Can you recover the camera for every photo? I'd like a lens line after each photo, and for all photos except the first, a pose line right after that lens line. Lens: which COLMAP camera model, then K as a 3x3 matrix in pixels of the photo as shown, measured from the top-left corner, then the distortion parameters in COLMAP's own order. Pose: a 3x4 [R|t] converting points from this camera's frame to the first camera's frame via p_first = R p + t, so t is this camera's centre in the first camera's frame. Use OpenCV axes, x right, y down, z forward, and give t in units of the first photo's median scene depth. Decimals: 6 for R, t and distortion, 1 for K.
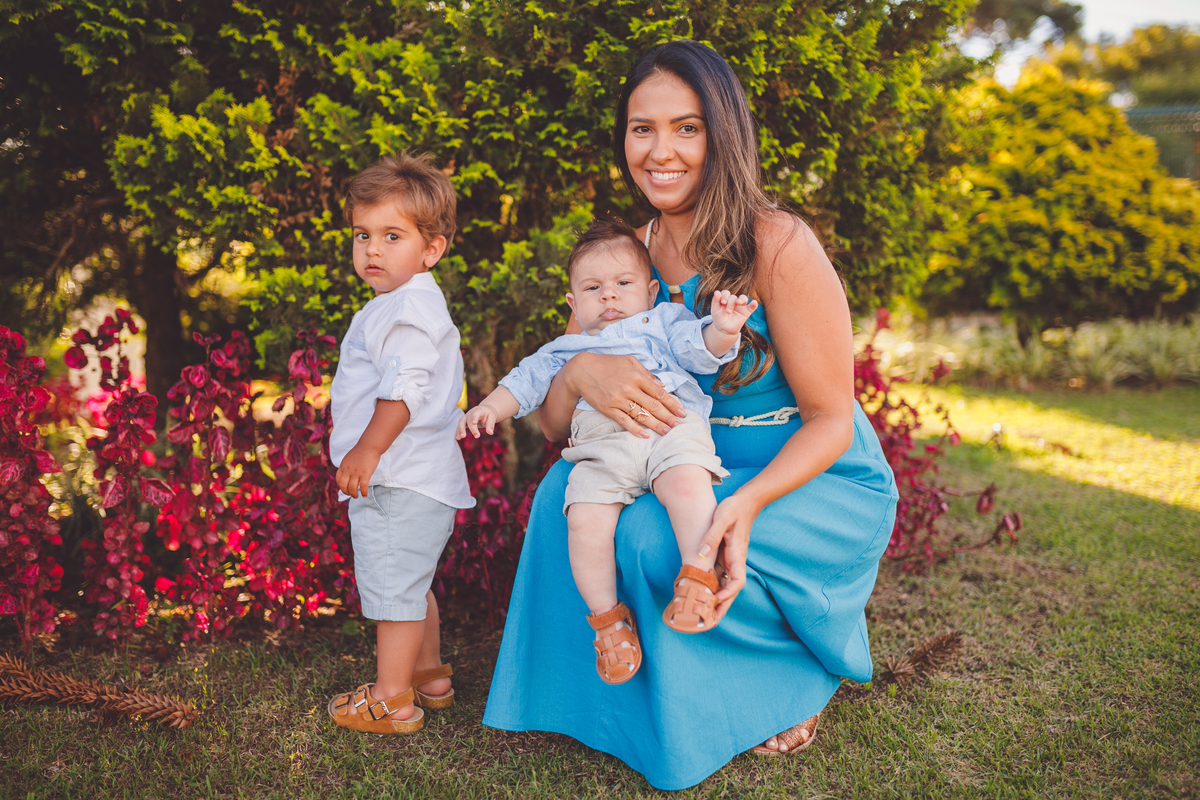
lens RADIAL K [[1297.5, 0, 594.0], [0, 1297.5, 390.3], [0, 0, 1]] dist [-0.030067, 0.039881]
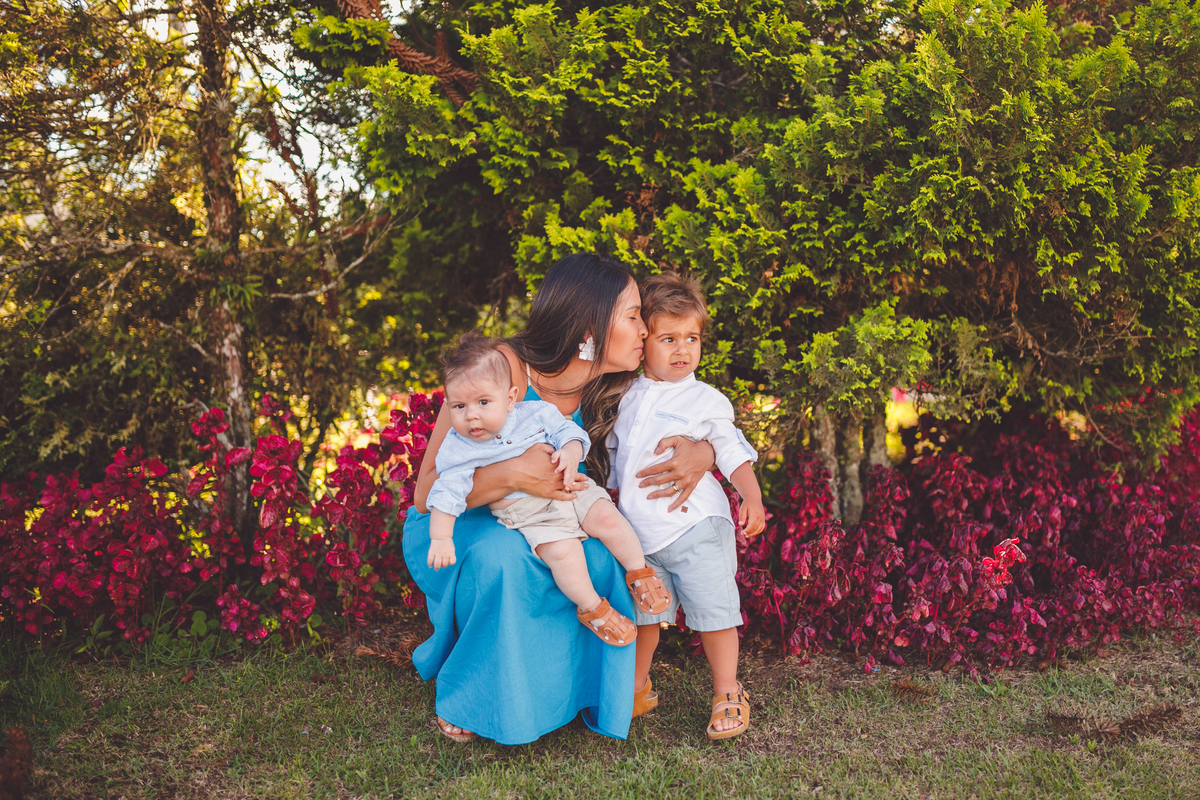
lens RADIAL K [[1297.5, 0, 594.0], [0, 1297.5, 390.3], [0, 0, 1]] dist [-0.030067, 0.039881]
pose [[0.942828, 0.035824, -0.331349, 0.133423], [-0.038958, 0.999237, -0.002819, -0.049319], [0.330995, 0.015567, 0.943504, -0.183383]]
